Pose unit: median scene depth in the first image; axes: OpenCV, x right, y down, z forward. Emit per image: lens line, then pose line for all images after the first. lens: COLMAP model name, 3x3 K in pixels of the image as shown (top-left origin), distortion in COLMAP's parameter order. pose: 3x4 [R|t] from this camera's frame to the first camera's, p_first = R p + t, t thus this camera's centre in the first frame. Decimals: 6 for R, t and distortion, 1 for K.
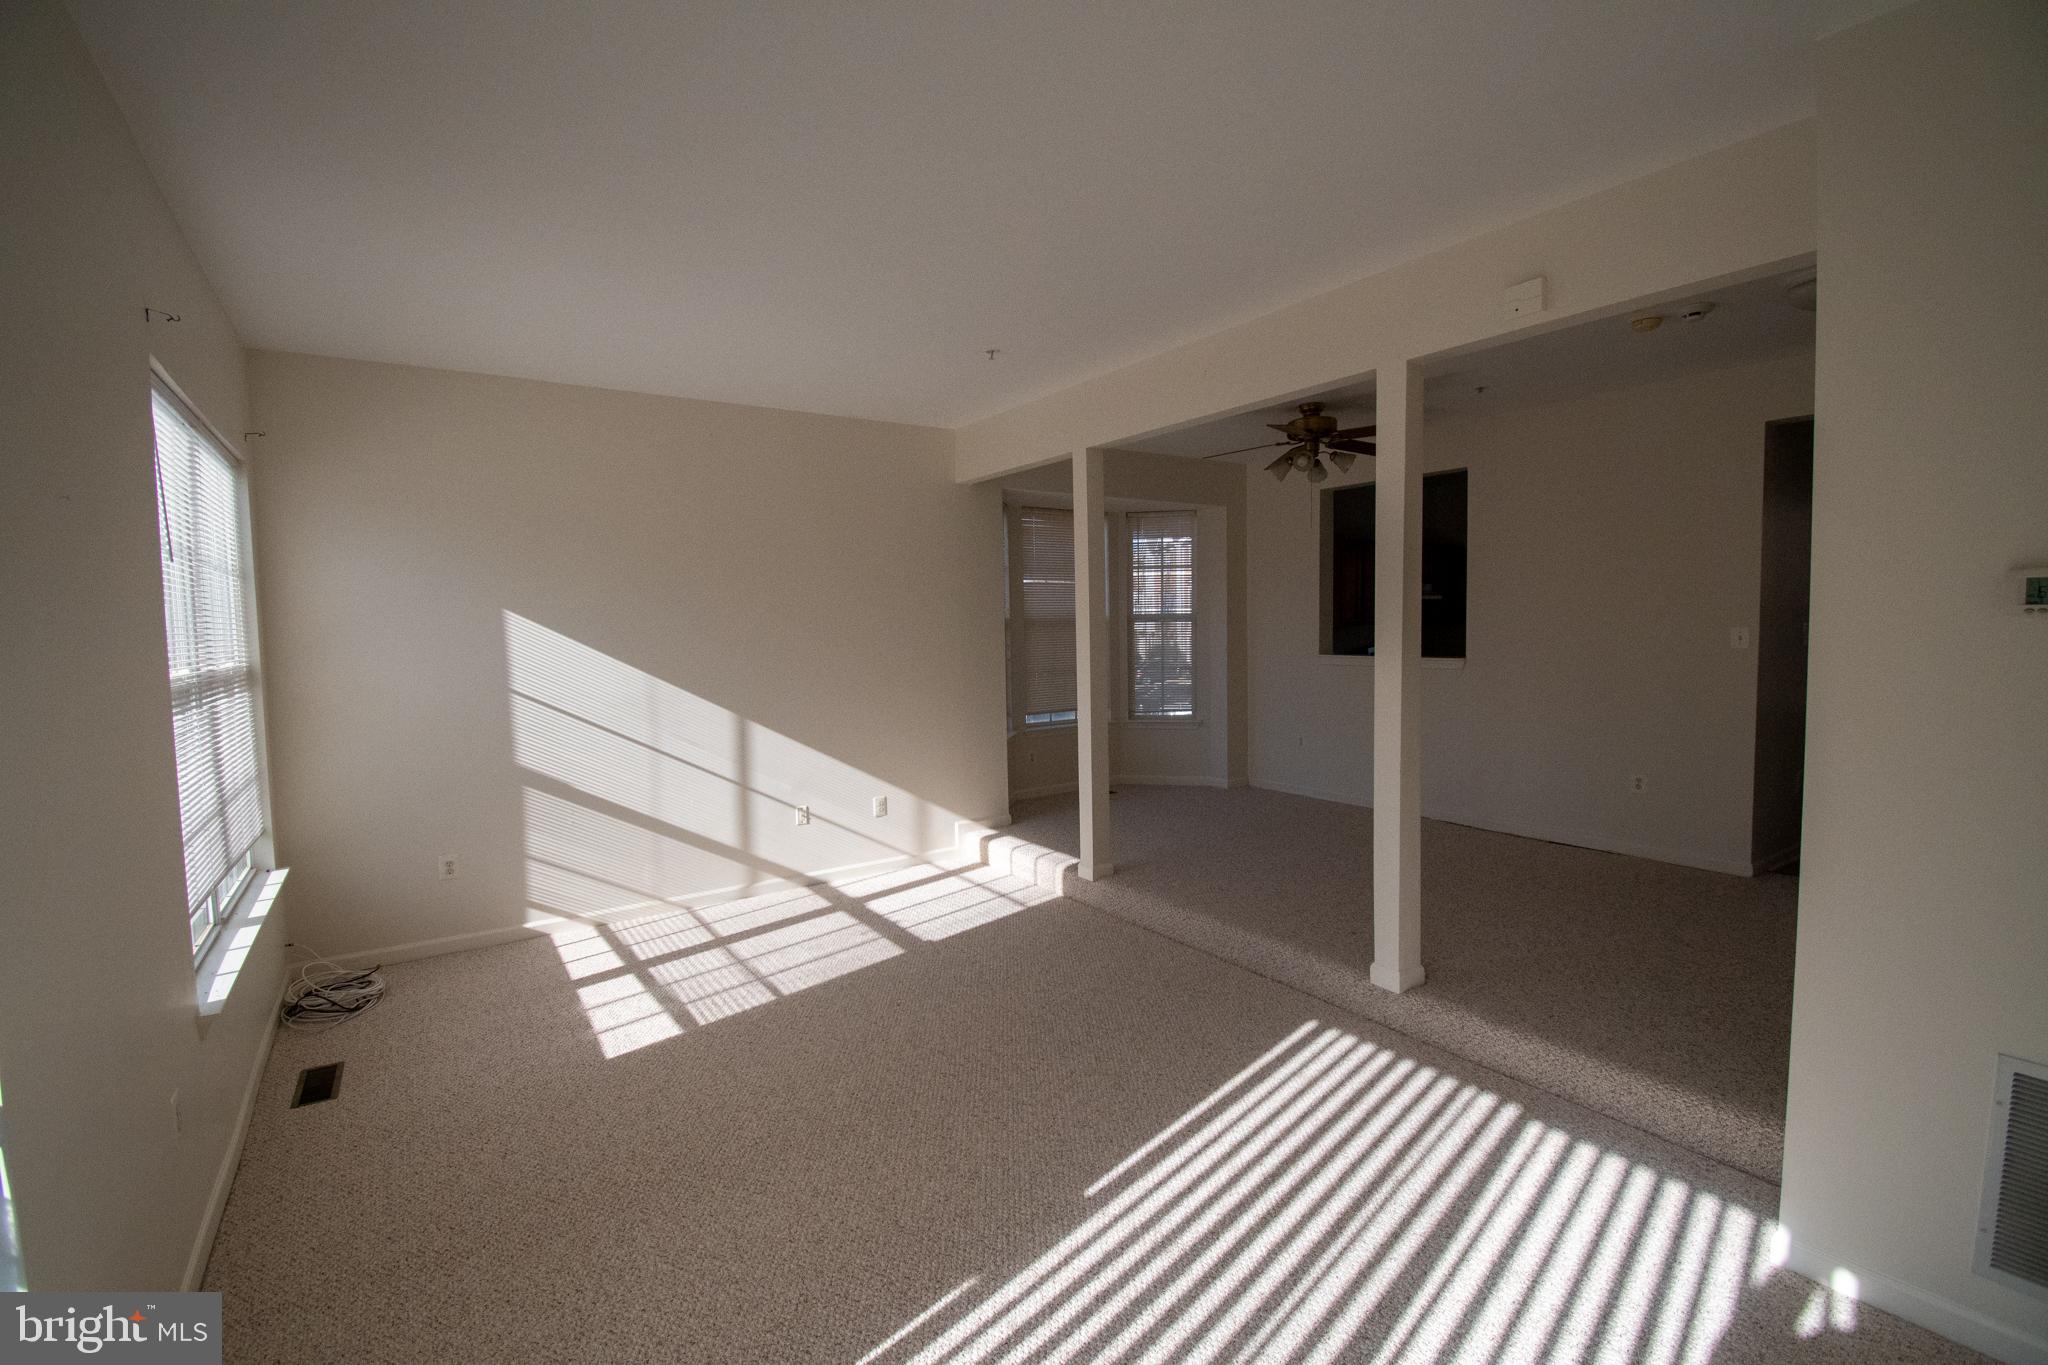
lens RADIAL K [[914.4, 0, 1017.9], [0, 914.4, 679.3], [0, 0, 1]] dist [0.010457, -0.021090]
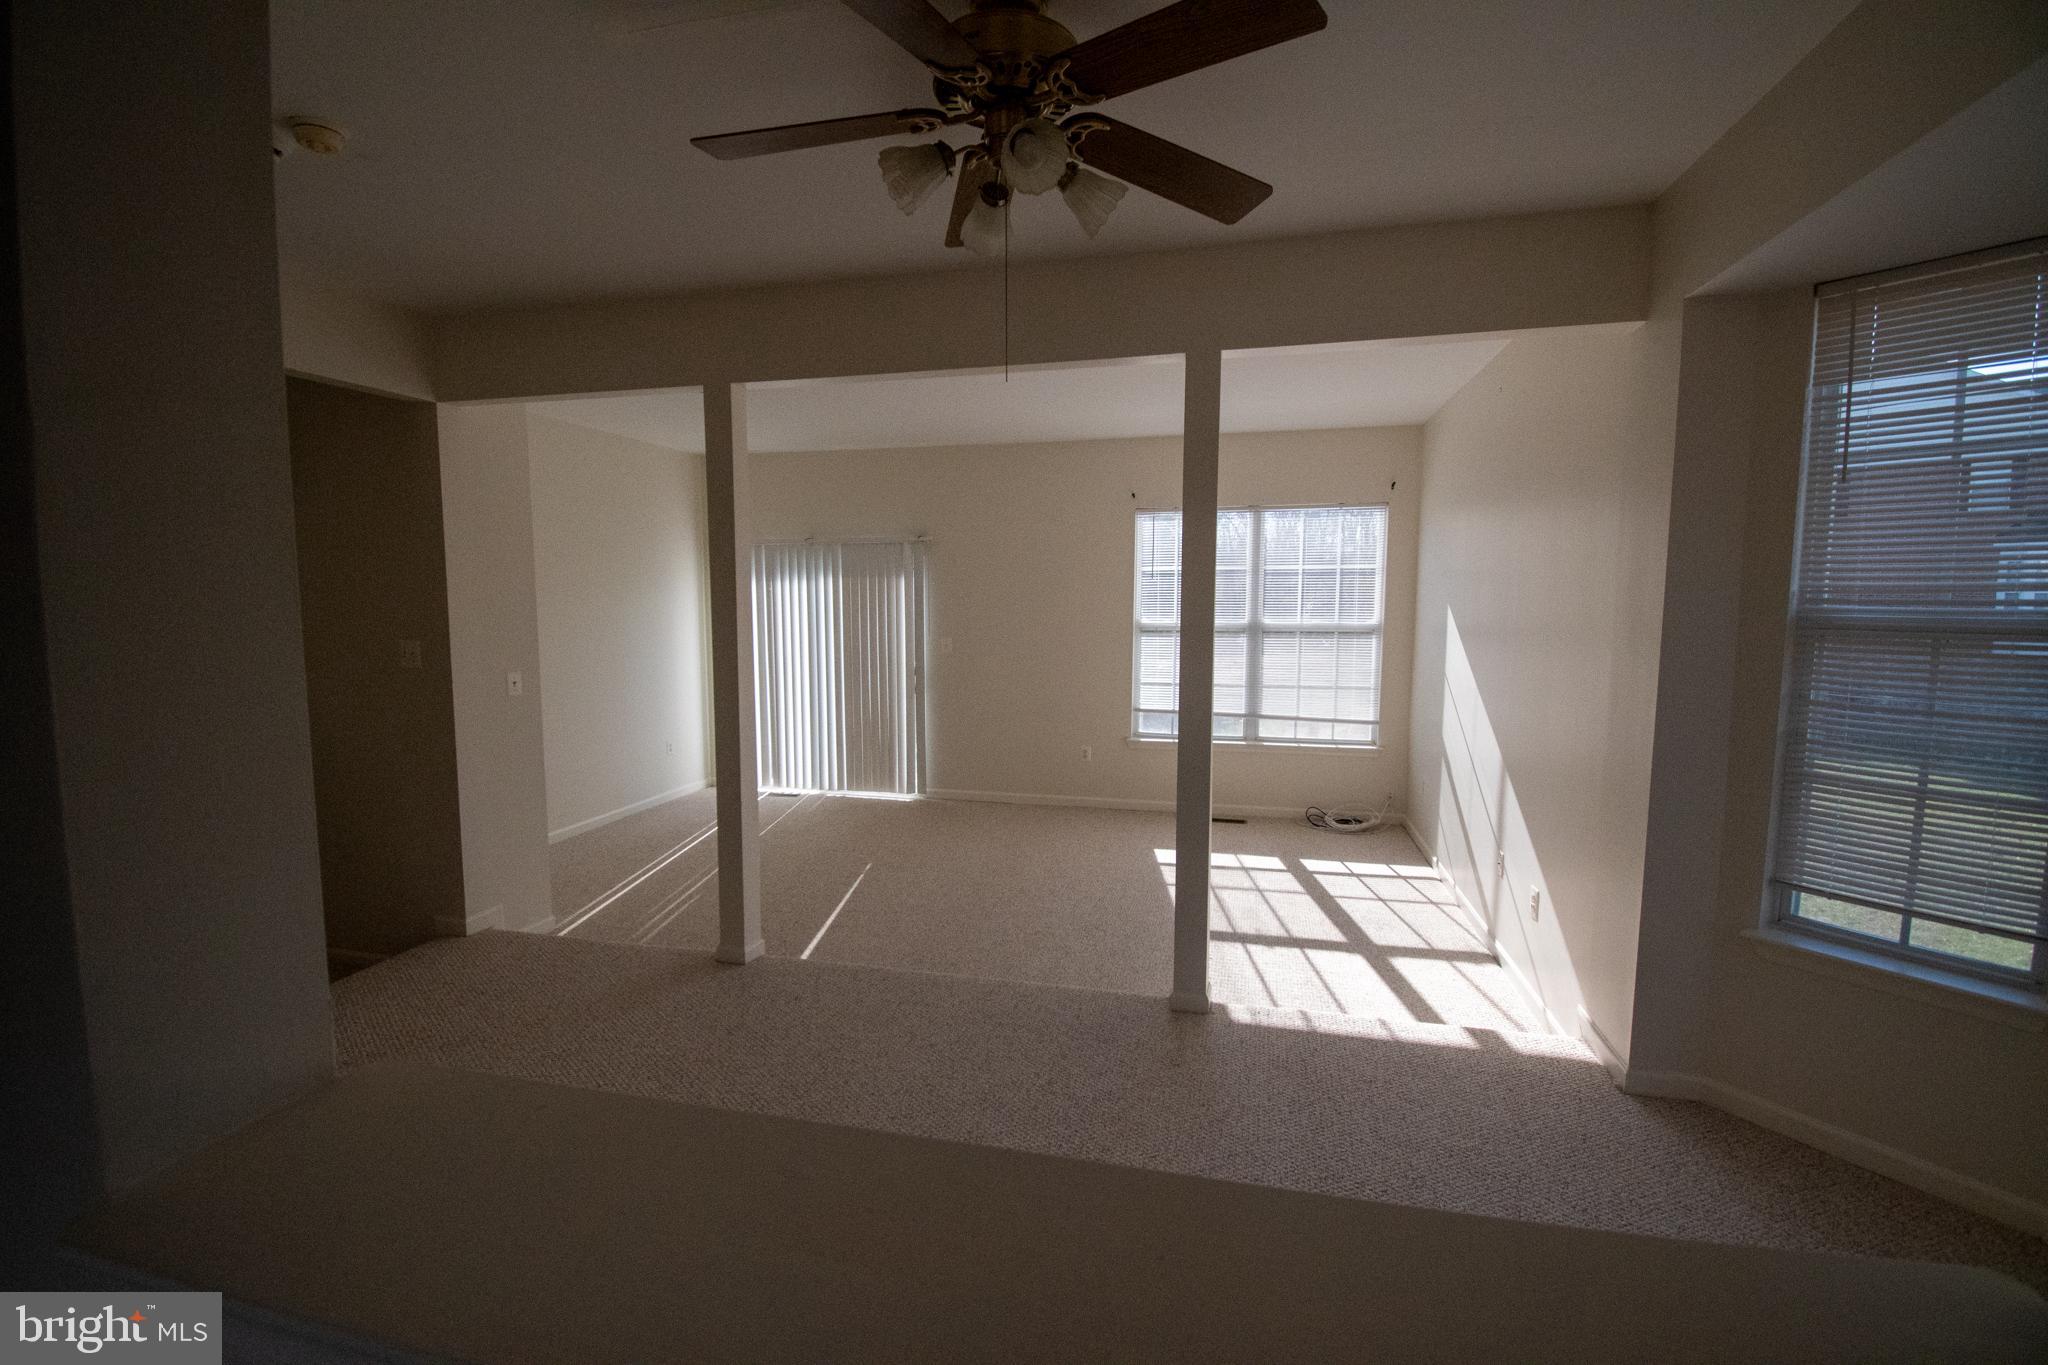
lens RADIAL K [[901.3, 0, 1024.0], [0, 901.3, 682.5], [0, 0, 1]] dist [0.014878, 0.000181]
pose [[-0.747355, 0.088002, -0.658571, 0.640665], [-0.024792, 0.986806, 0.159997, -0.133274], [0.663962, 0.135902, -0.735313, 1.524448]]
